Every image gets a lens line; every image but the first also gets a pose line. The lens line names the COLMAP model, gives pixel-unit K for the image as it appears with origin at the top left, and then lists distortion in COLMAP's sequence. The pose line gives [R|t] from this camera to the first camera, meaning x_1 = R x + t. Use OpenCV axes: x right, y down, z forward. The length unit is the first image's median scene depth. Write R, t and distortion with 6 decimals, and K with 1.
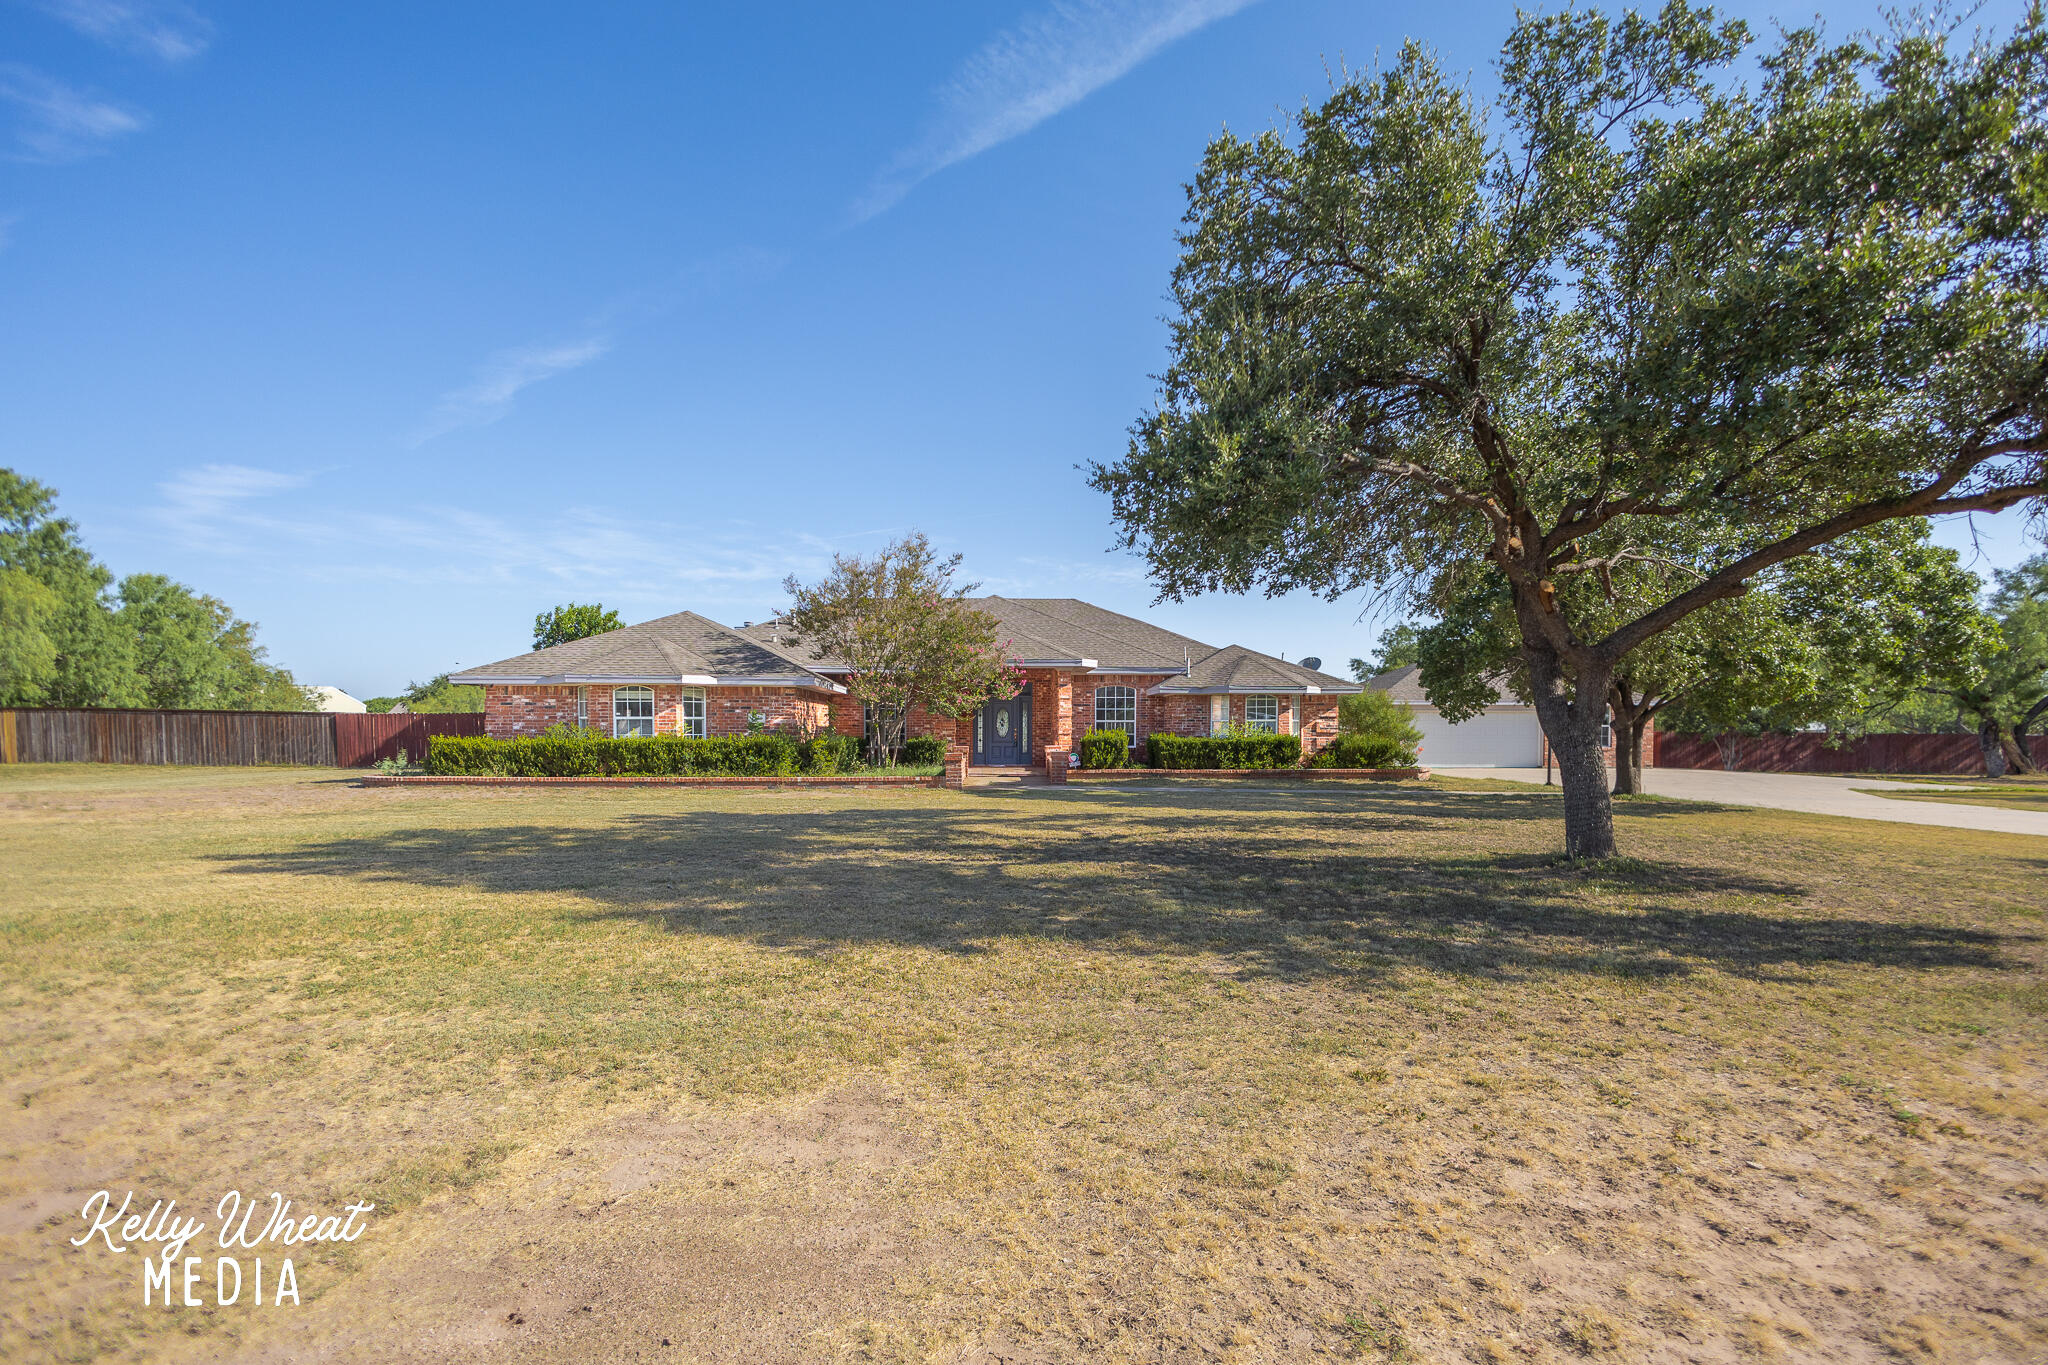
lens RADIAL K [[930.8, 0, 1034.3], [0, 930.8, 678.2], [0, 0, 1]] dist [-0.000976, -0.002710]
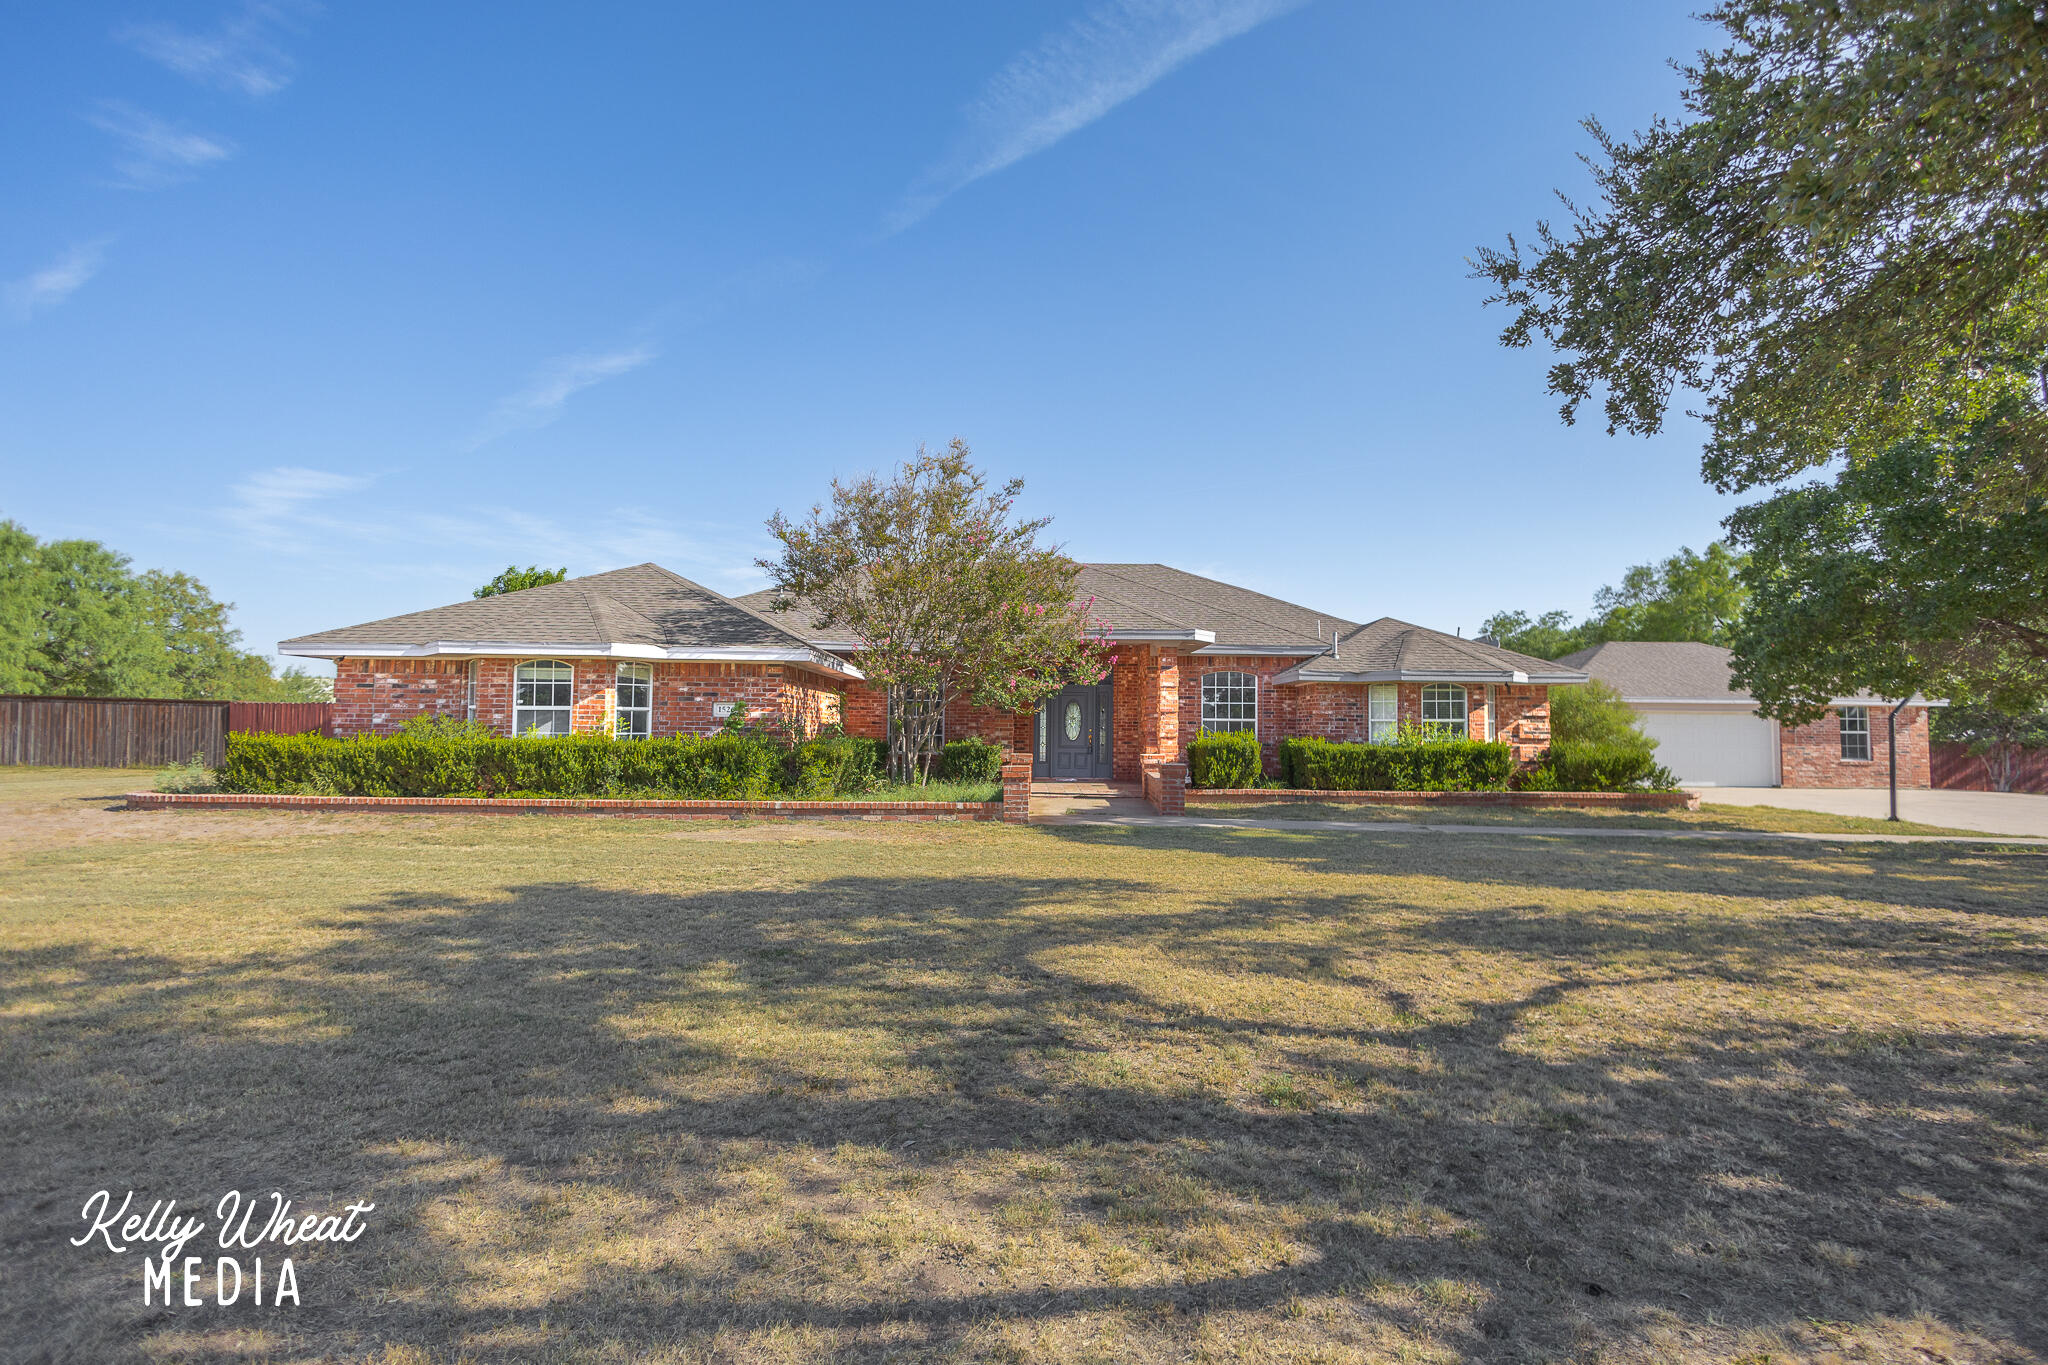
lens RADIAL K [[930.8, 0, 1028.2], [0, 930.8, 626.9], [0, 0, 1]] dist [-0.000976, -0.002710]
pose [[0.999039, 0.004305, -0.043628, -0.041415], [-0.006683, 0.998490, -0.054526, 0.015503], [0.043328, 0.054765, 0.997559, 0.284962]]
